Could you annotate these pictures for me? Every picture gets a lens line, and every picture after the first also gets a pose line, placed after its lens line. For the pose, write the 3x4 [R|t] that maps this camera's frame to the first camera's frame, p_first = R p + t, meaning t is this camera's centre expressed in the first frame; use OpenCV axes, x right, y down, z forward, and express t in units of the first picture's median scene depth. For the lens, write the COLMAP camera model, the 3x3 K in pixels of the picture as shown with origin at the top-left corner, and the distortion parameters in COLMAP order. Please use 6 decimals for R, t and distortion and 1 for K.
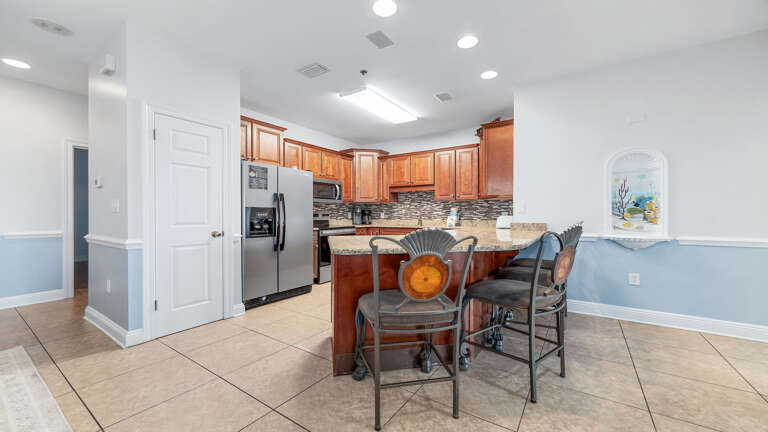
lens RADIAL K [[294.3, 0, 385.6], [0, 294.3, 217.8], [0, 0, 1]] dist [0.000498, 0.000227]
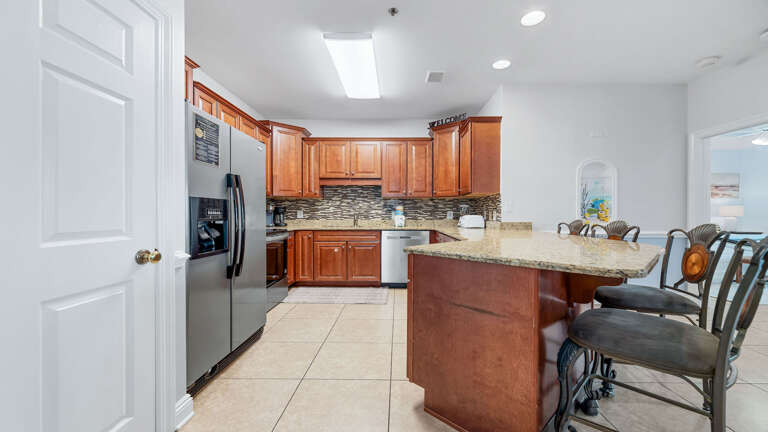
lens RADIAL K [[305.4, 0, 394.7], [0, 305.4, 215.9], [0, 0, 1]] dist [0.000023, 0.000034]
pose [[0.836944, -0.000291, 0.547288, -0.335197], [0.002494, 0.999992, -0.003282, -0.001389], [-0.547282, 0.004112, 0.836938, 0.273892]]
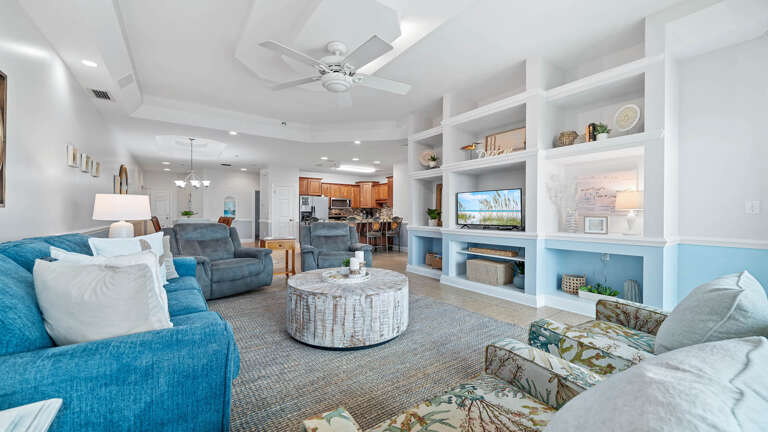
lens RADIAL K [[301.3, 0, 384.0], [0, 301.3, 216.0], [0, 0, 1]] dist [0.001471, 0.000117]
pose [[0.933490, 0.008430, -0.358504, 1.011700], [-0.008778, 0.999961, 0.000658, 0.000026], [0.358496, 0.002533, 0.933528, -1.113285]]
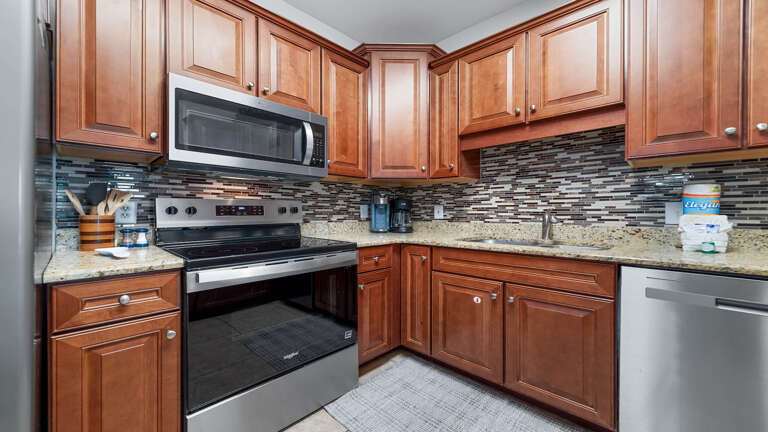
lens RADIAL K [[294.3, 0, 385.6], [0, 294.3, 217.8], [0, 0, 1]] dist [0.000498, 0.000227]
pose [[0.984152, 0.006674, -0.177203, -0.015229], [-0.005416, 0.999957, 0.007579, -0.003724], [0.177246, -0.006499, 0.984145, 0.785479]]
